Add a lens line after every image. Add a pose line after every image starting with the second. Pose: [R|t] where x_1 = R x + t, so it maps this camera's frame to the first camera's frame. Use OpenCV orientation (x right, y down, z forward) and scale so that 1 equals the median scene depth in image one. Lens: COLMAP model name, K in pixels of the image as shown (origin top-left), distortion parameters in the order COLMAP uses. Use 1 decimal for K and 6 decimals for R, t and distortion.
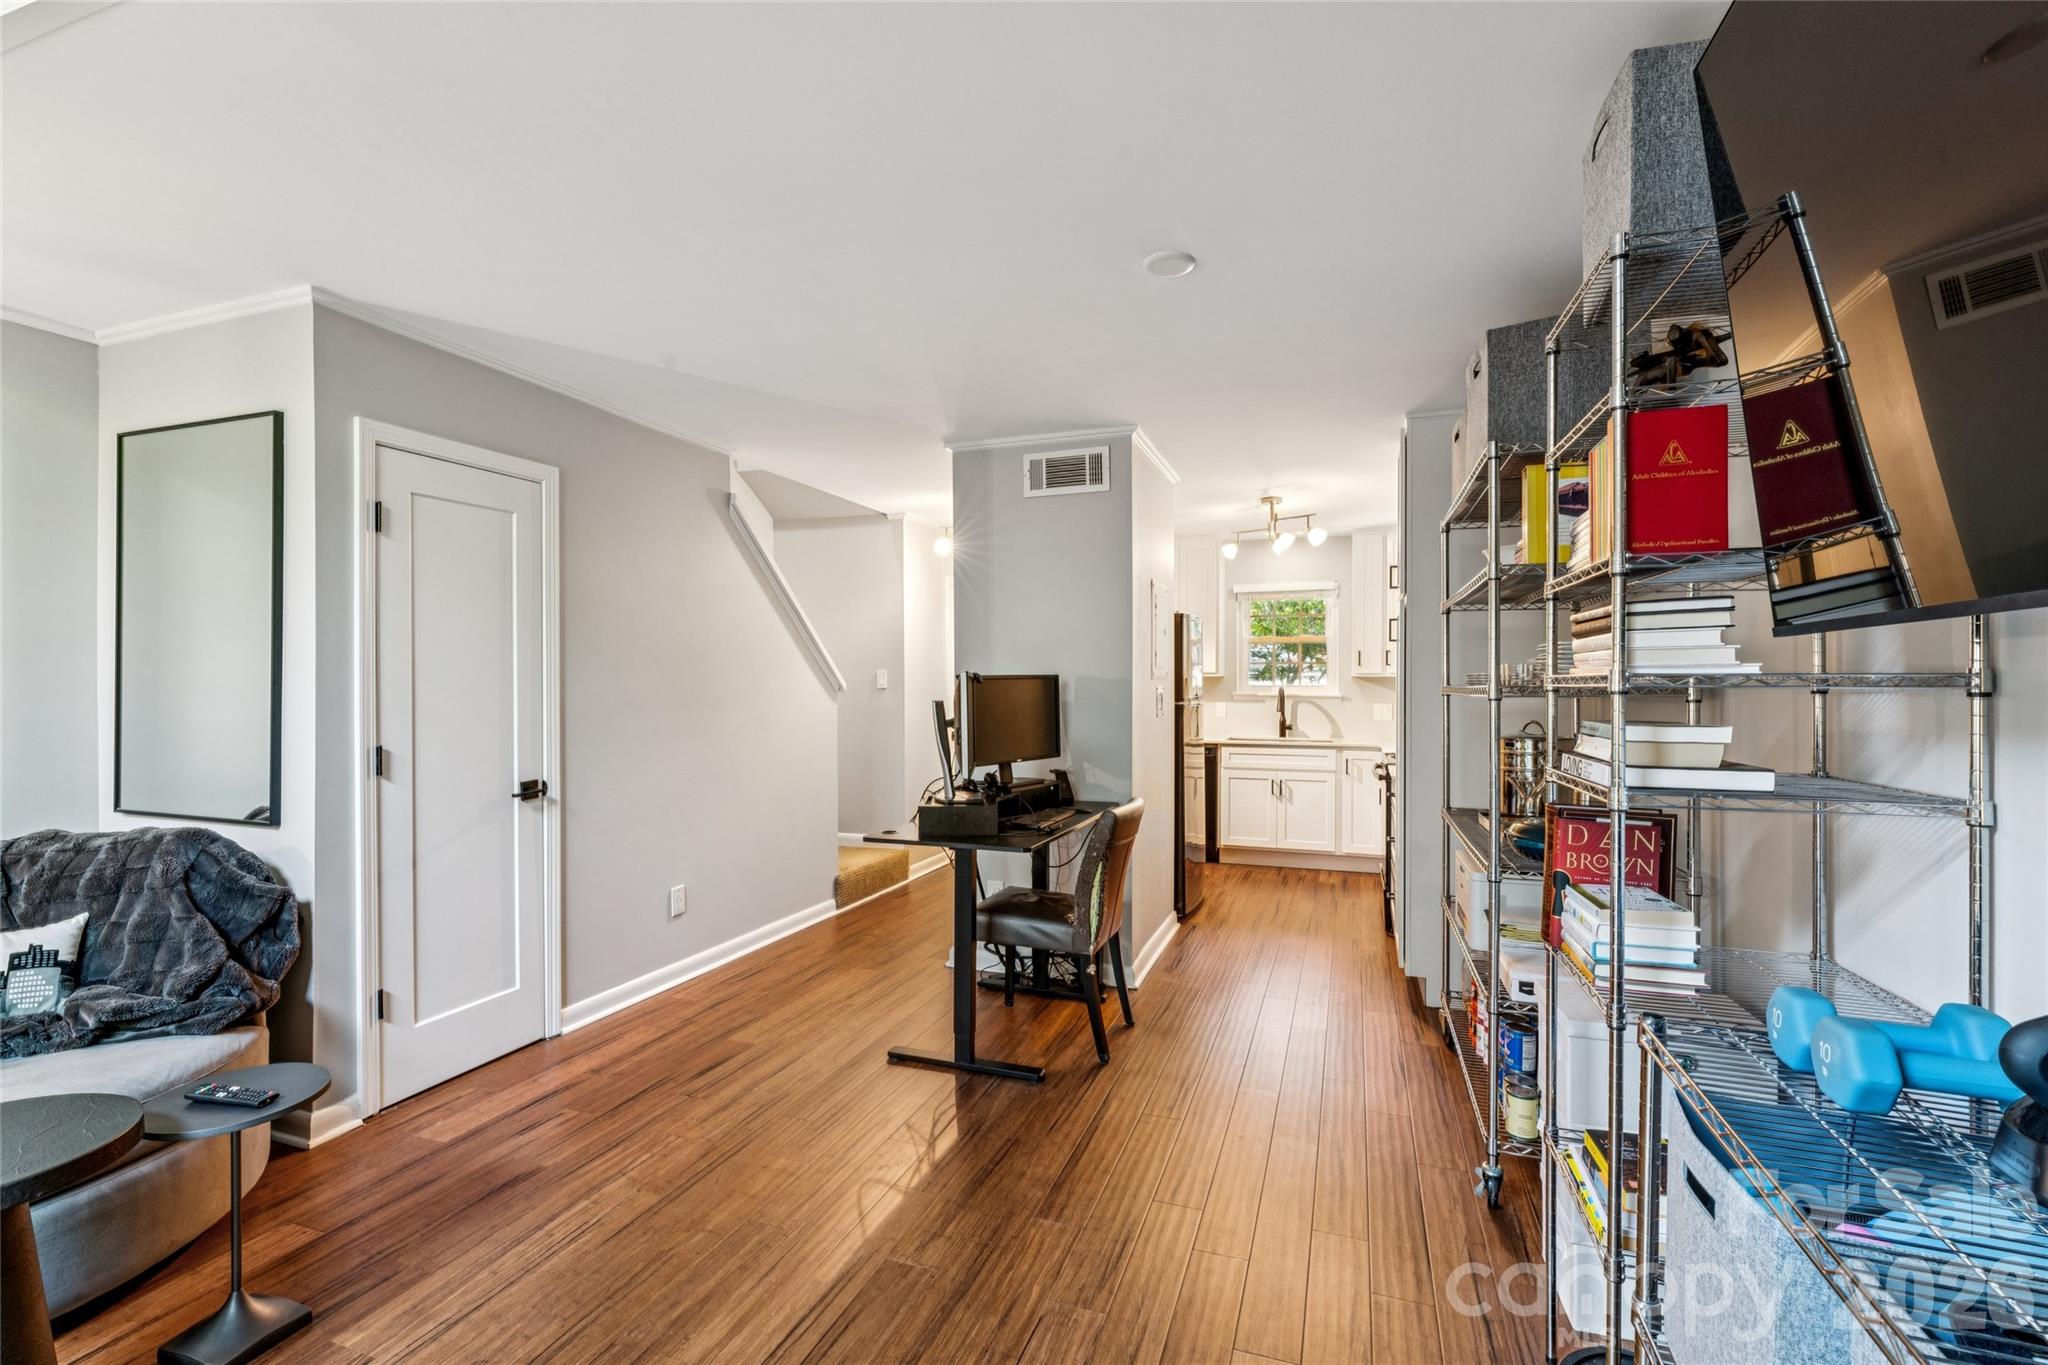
lens RADIAL K [[915.5, 0, 1022.5], [0, 915.5, 674.7], [0, 0, 1]] dist [-0.002275, 0.000618]
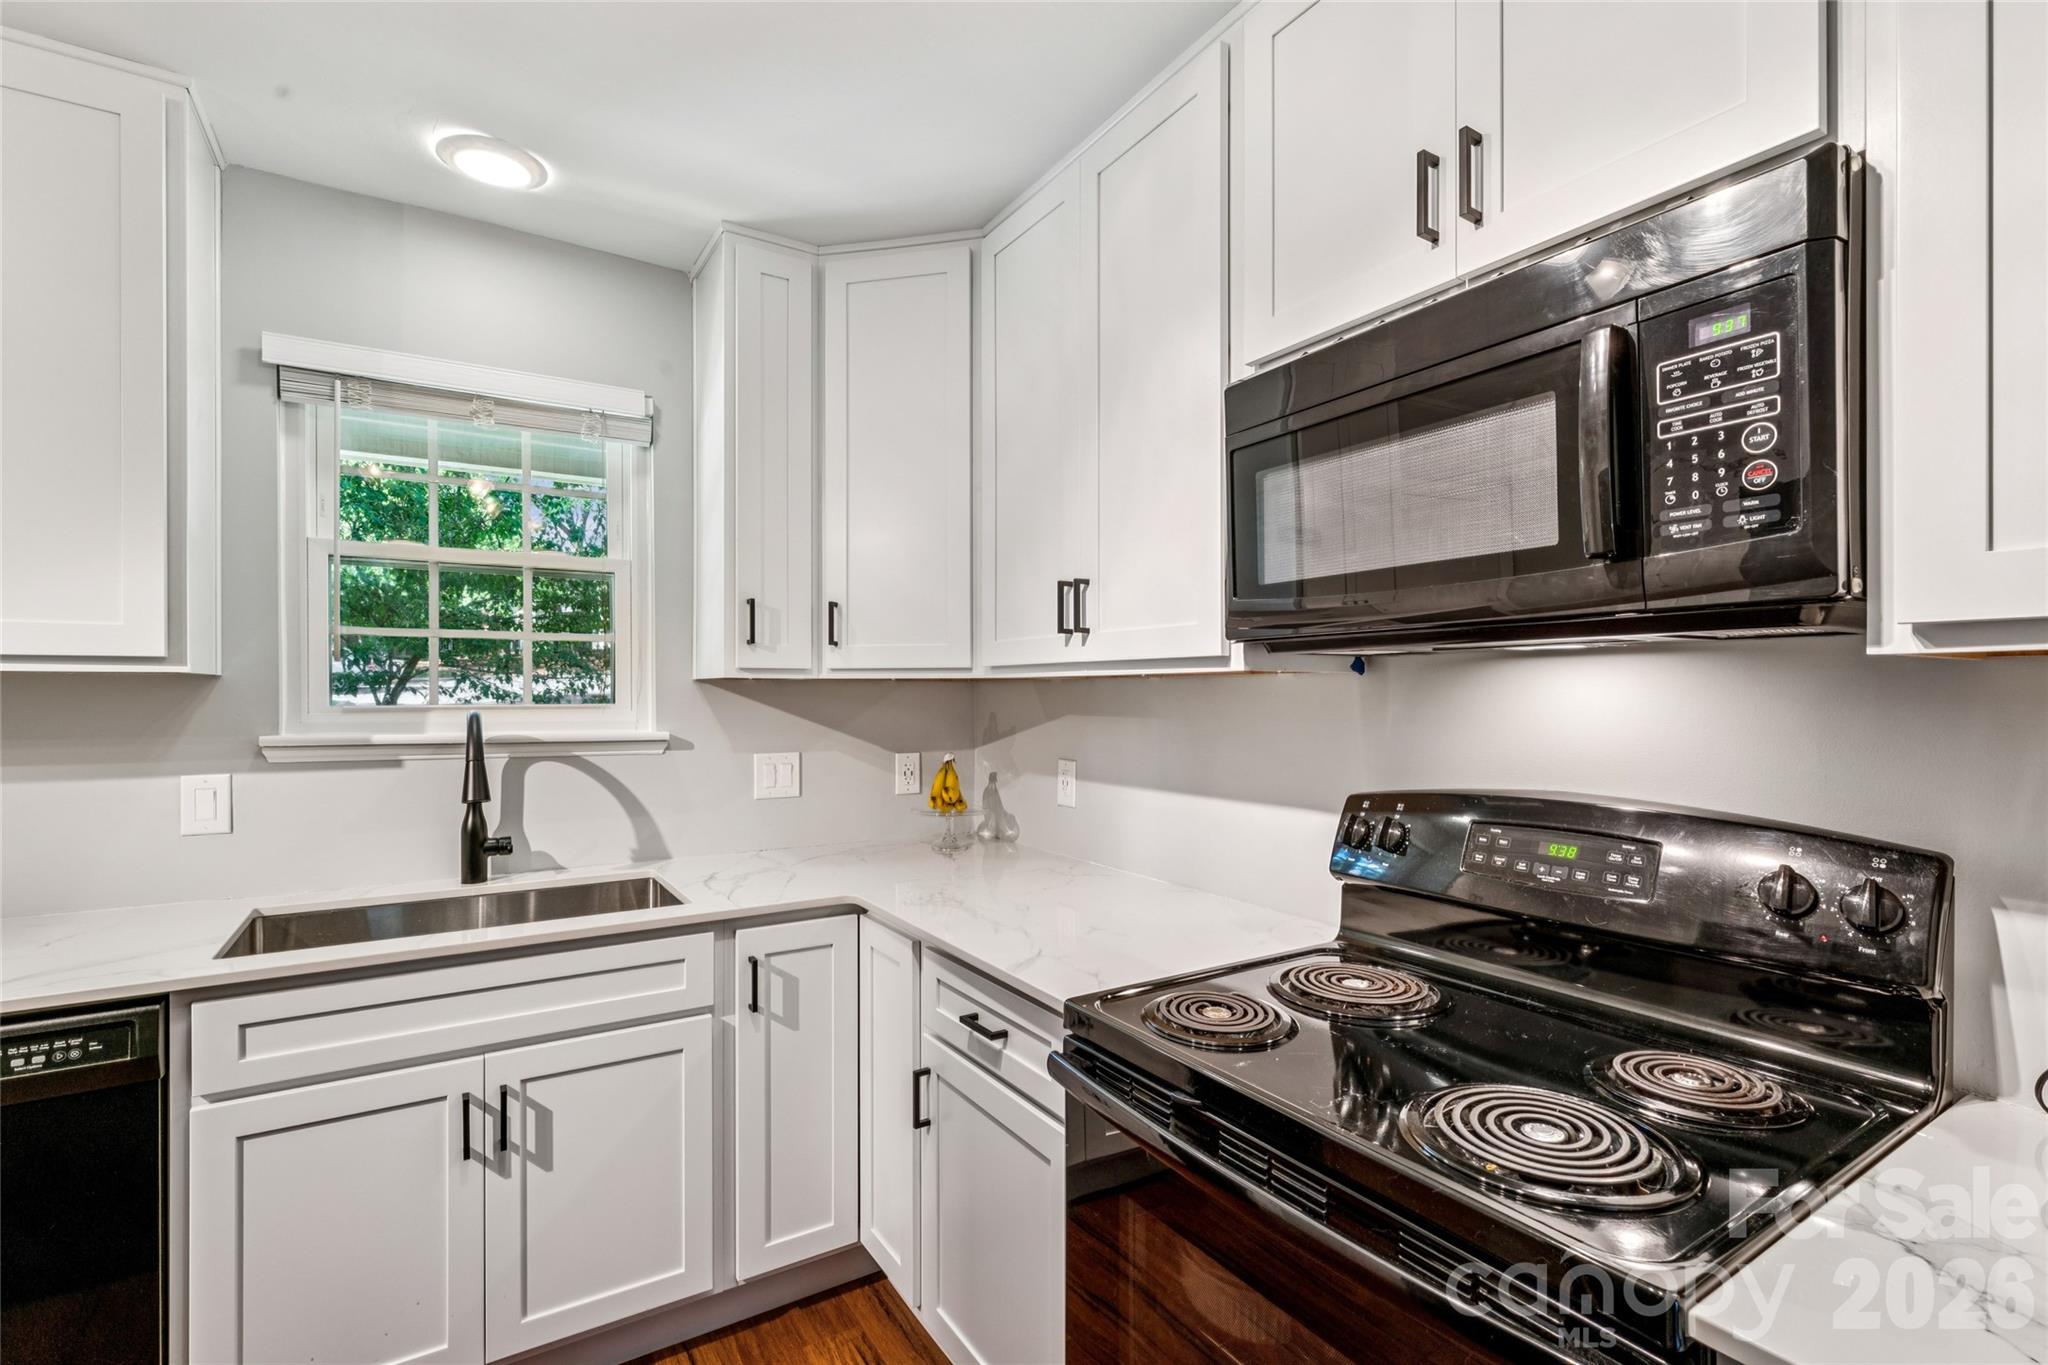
lens RADIAL K [[915.5, 0, 1032.6], [0, 915.5, 692.7], [0, 0, 1]] dist [-0.002275, 0.000618]
pose [[0.610710, -0.002420, 0.791851, 0.344130], [-0.001125, 0.999992, 0.003923, 0.010723], [-0.791853, -0.003287, 0.610702, 1.464395]]
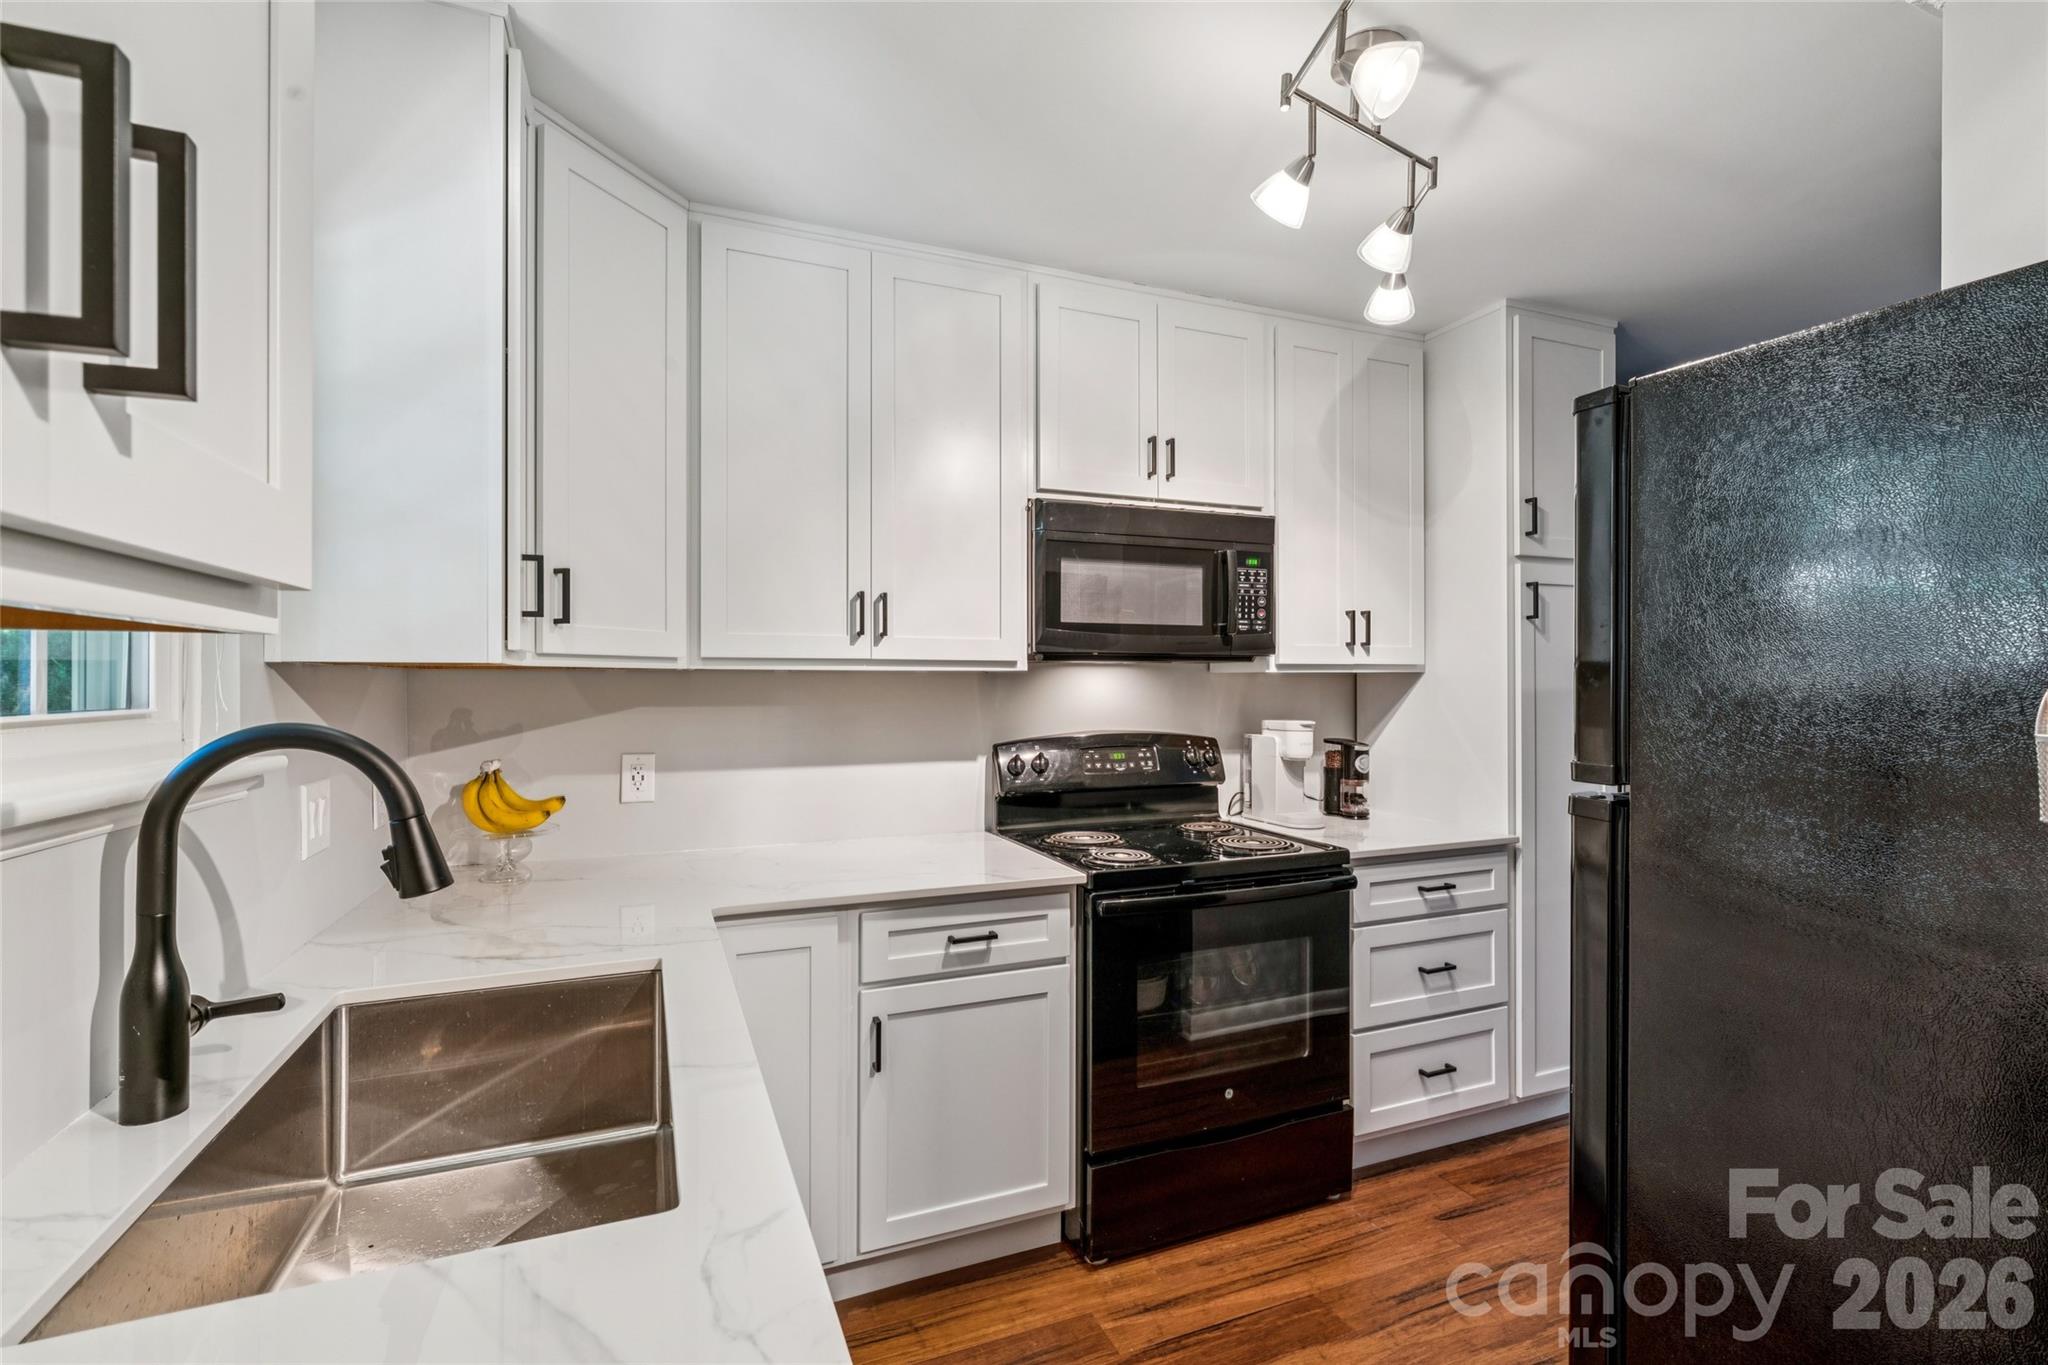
lens RADIAL K [[915.5, 0, 1017.1], [0, 915.5, 677.5], [0, 0, 1]] dist [-0.002275, 0.000618]
pose [[-0.667562, -0.000259, 0.744554, 0.220689], [-0.004694, 0.999982, -0.003862, 0.009936], [-0.744539, -0.006073, -0.667551, 2.153003]]
